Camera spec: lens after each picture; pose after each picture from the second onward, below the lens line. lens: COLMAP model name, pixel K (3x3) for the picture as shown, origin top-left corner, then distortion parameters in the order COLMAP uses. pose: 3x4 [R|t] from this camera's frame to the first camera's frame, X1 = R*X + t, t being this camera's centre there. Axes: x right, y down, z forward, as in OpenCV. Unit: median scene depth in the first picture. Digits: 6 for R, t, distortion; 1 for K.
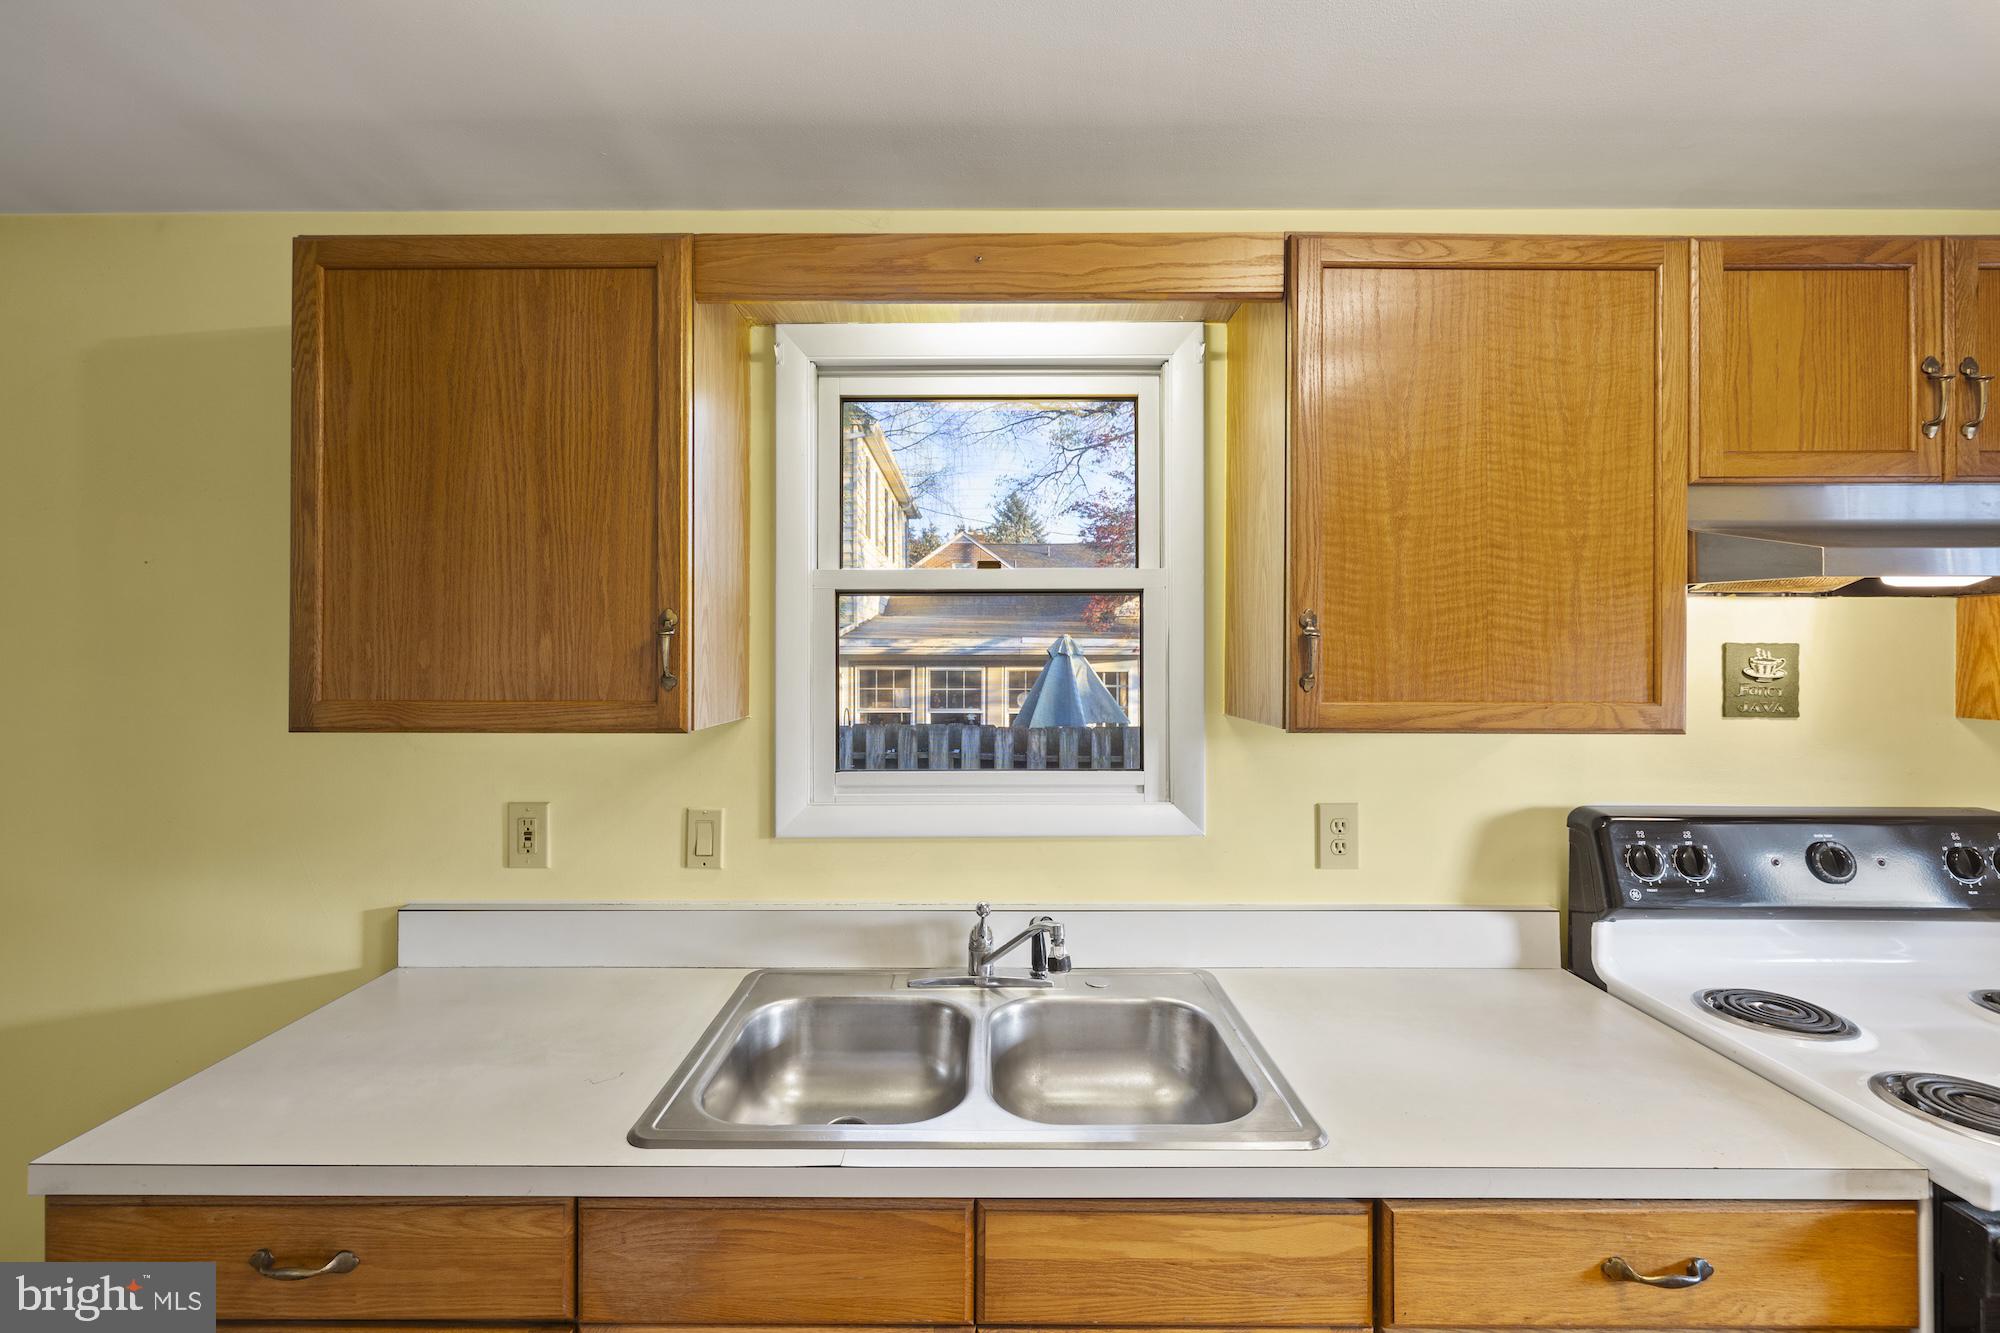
lens RADIAL K [[846.6, 0, 980.3], [0, 846.6, 658.3], [0, 0, 1]] dist [-0.000608, 0.000225]
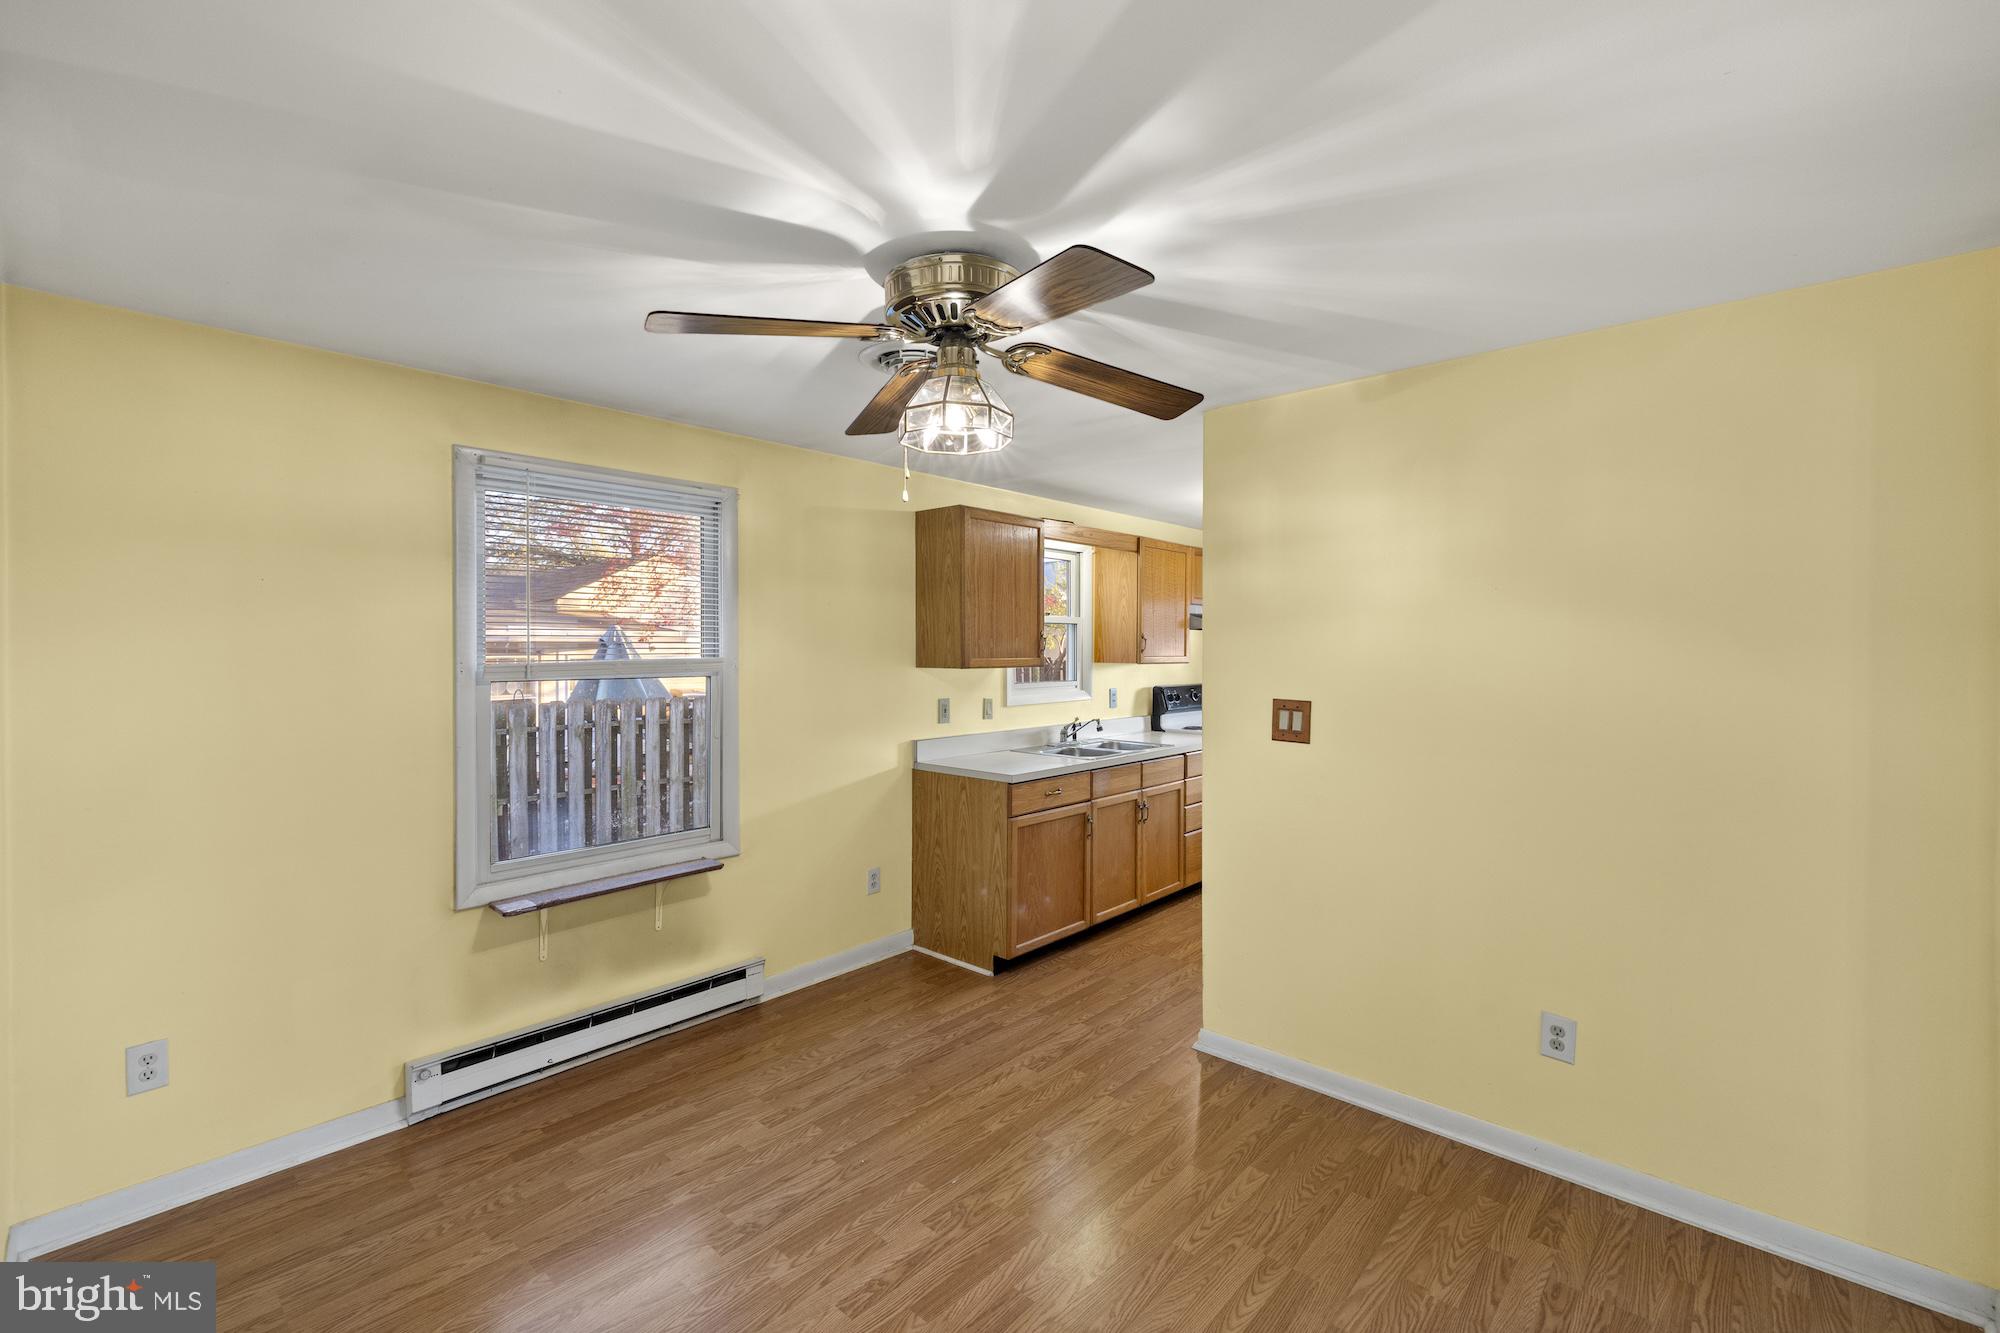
lens RADIAL K [[846.6, 0, 980.3], [0, 846.6, 658.3], [0, 0, 1]] dist [-0.000608, 0.000225]
pose [[0.682613, -0.012327, 0.730676, -2.436960], [0.002529, 0.999892, 0.014507, 0.002161], [-0.730776, -0.008055, 0.682570, -0.927059]]
